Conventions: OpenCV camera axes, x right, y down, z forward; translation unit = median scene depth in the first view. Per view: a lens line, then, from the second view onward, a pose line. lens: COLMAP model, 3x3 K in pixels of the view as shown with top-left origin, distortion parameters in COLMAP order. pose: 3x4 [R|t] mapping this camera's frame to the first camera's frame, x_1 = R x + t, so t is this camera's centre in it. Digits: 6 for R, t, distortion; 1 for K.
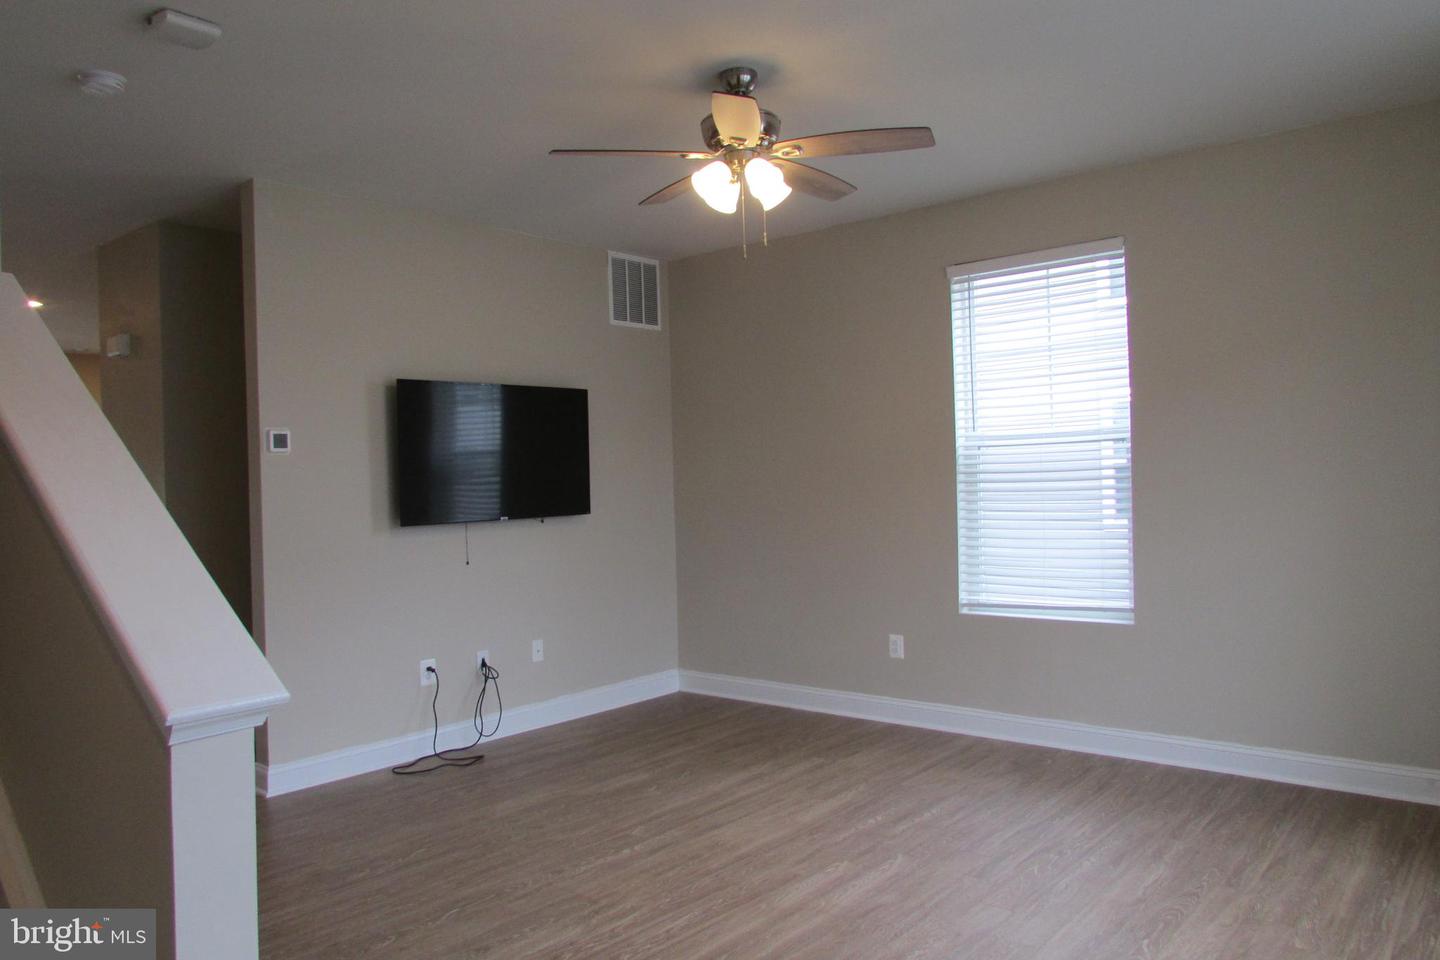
lens RADIAL K [[1024.4, 0, 711.8], [0, 1024.4, 491.0], [0, 0, 1]] dist [-0.047707, 0.022363]
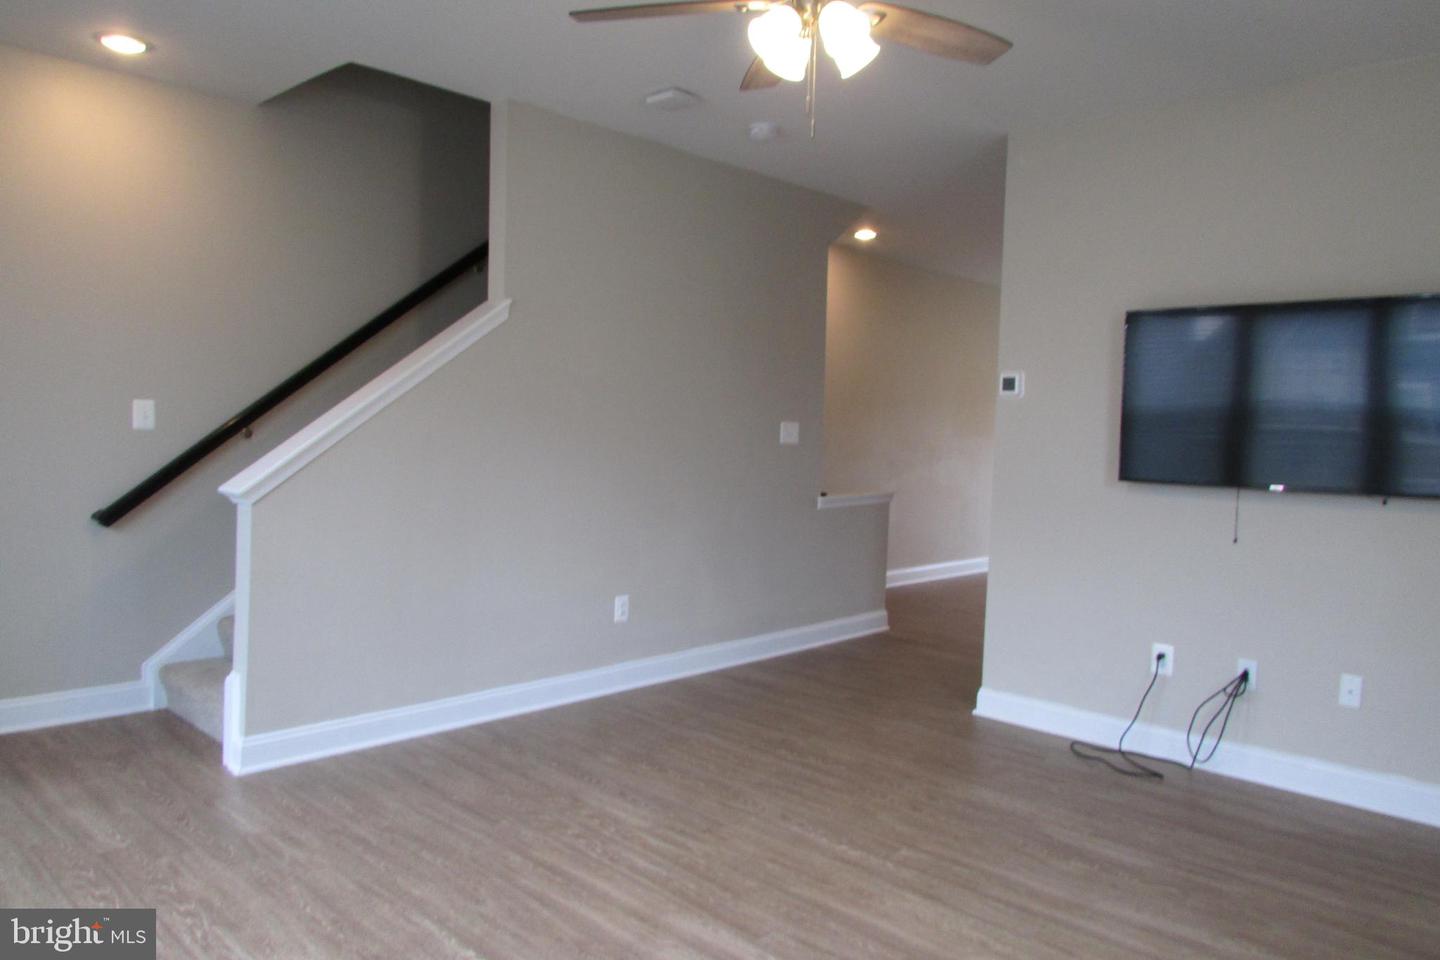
lens RADIAL K [[1024.4, 0, 717.2], [0, 1024.4, 478.6], [0, 0, 1]] dist [-0.047707, 0.022363]
pose [[-0.061839, 0.076528, -0.995148, 0.723789], [-0.046729, 0.995741, 0.079477, -0.024550], [0.996992, 0.051417, -0.058000, 0.872818]]
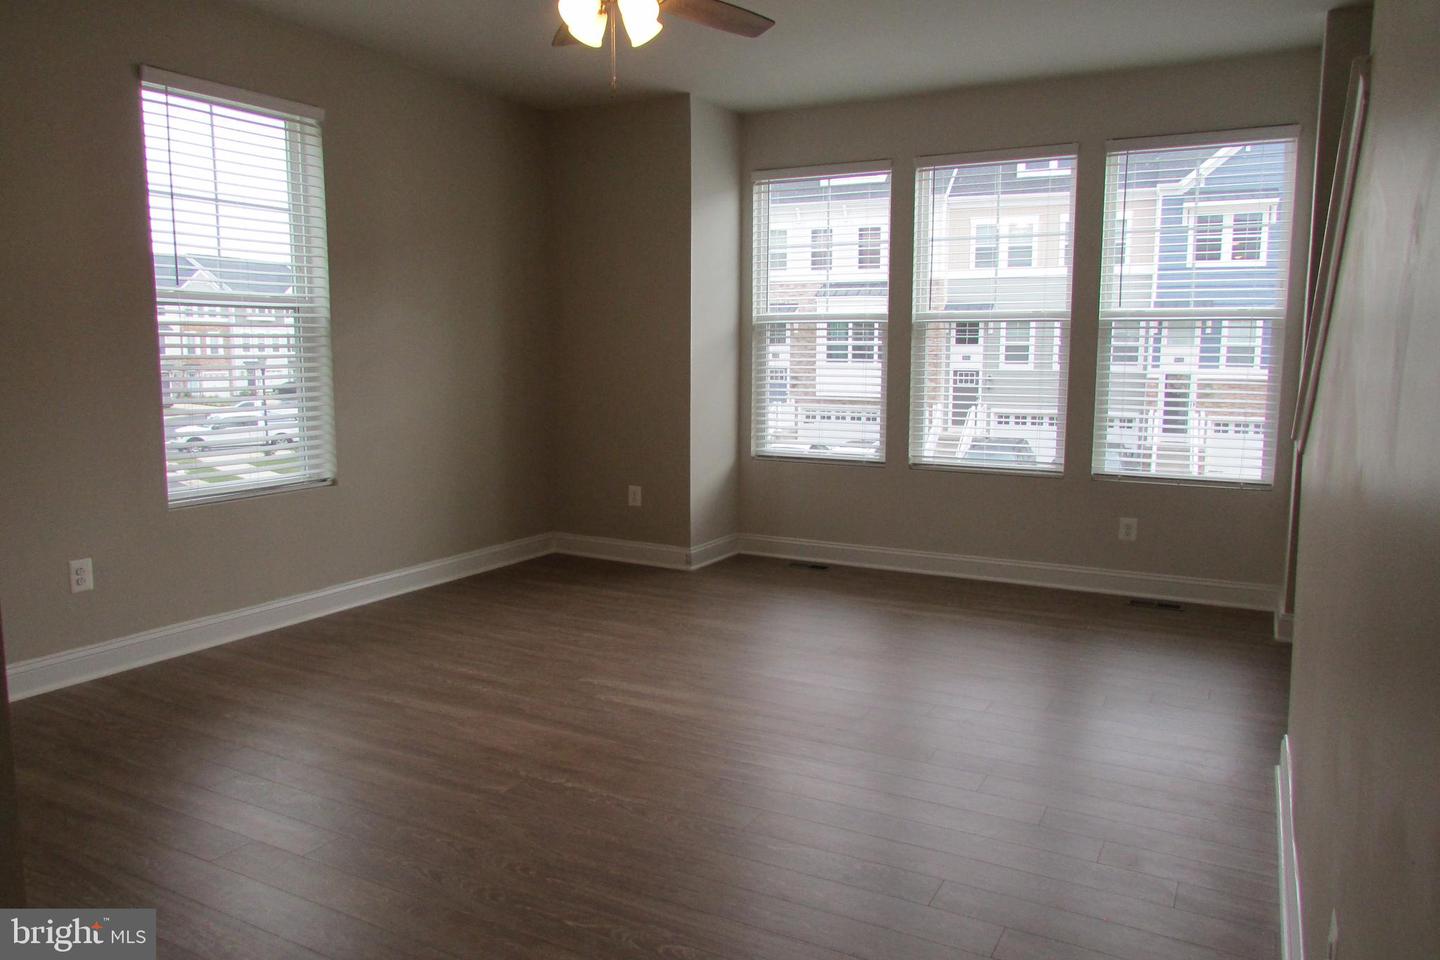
lens RADIAL K [[1024.4, 0, 713.9], [0, 1024.4, 474.9], [0, 0, 1]] dist [-0.047707, 0.022363]
pose [[-0.197381, -0.093255, 0.975881, -0.823853], [0.018482, 0.994934, 0.098814, 0.028404], [-0.980153, 0.037540, -0.194657, 0.975900]]
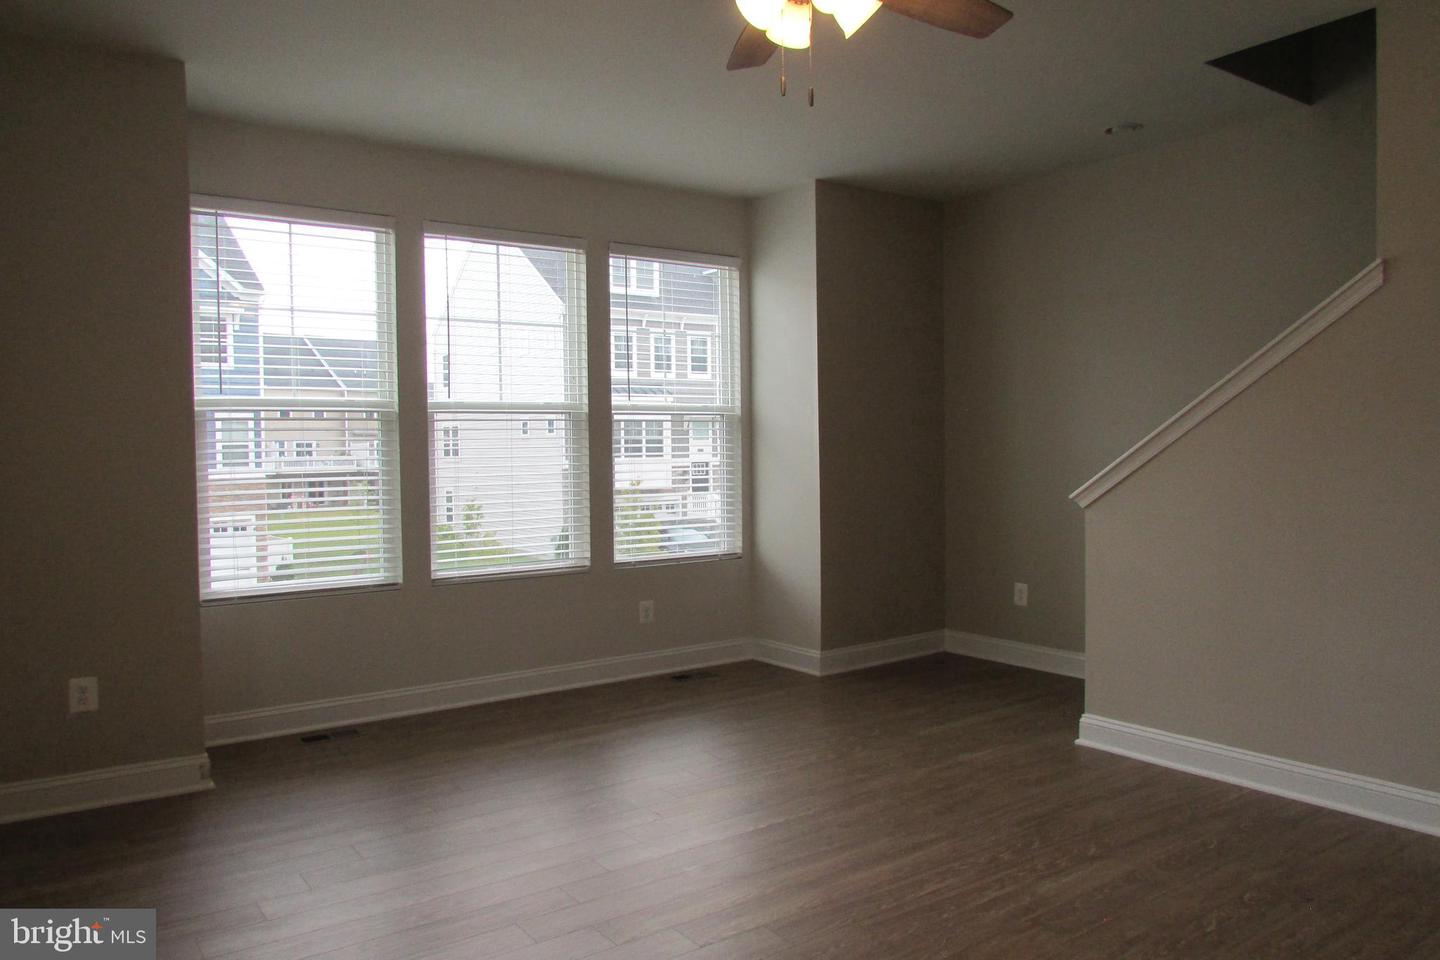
lens RADIAL K [[1024.4, 0, 717.3], [0, 1024.4, 478.5], [0, 0, 1]] dist [-0.047707, 0.022363]
pose [[-0.970998, 0.025744, 0.237696, -0.057064], [0.037143, 0.998358, 0.043605, -0.000409], [-0.236183, 0.051169, -0.970360, 1.524769]]
